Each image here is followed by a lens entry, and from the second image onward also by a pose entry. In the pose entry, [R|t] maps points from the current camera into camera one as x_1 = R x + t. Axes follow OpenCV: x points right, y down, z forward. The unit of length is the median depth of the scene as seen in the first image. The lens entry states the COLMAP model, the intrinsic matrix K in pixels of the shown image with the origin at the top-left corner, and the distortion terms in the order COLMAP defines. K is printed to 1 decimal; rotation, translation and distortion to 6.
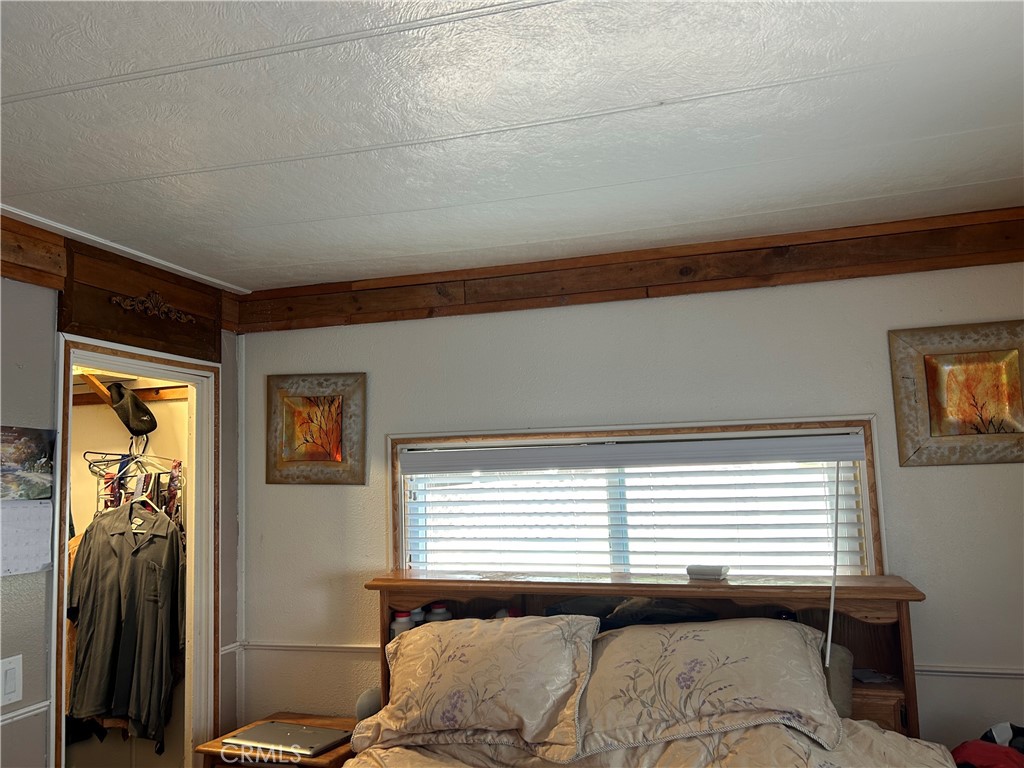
lens RADIAL K [[764.9, 0, 514.4], [0, 764.9, 386.5], [0, 0, 1]] dist [0.047277, -0.055109]
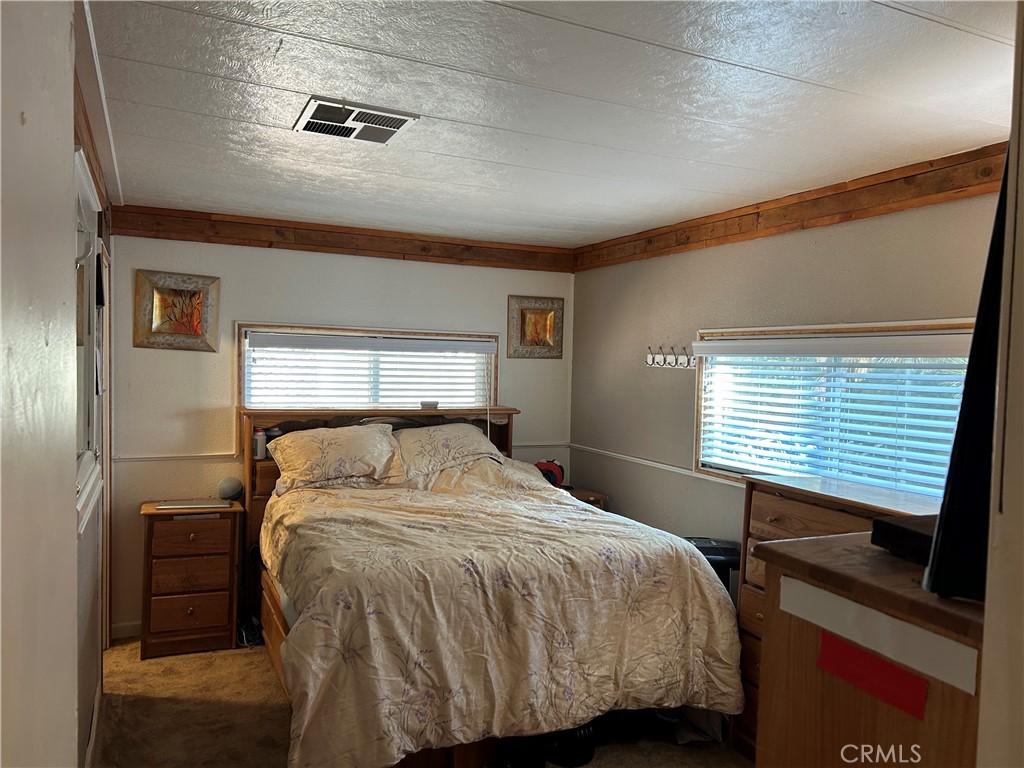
lens RADIAL K [[764.9, 0, 514.4], [0, 764.9, 386.5], [0, 0, 1]] dist [0.047277, -0.055109]
pose [[0.742914, 0.025770, 0.668891, -0.863729], [-0.121997, 0.987735, 0.097445, -0.028008], [-0.658176, -0.153996, 0.736946, -0.584049]]
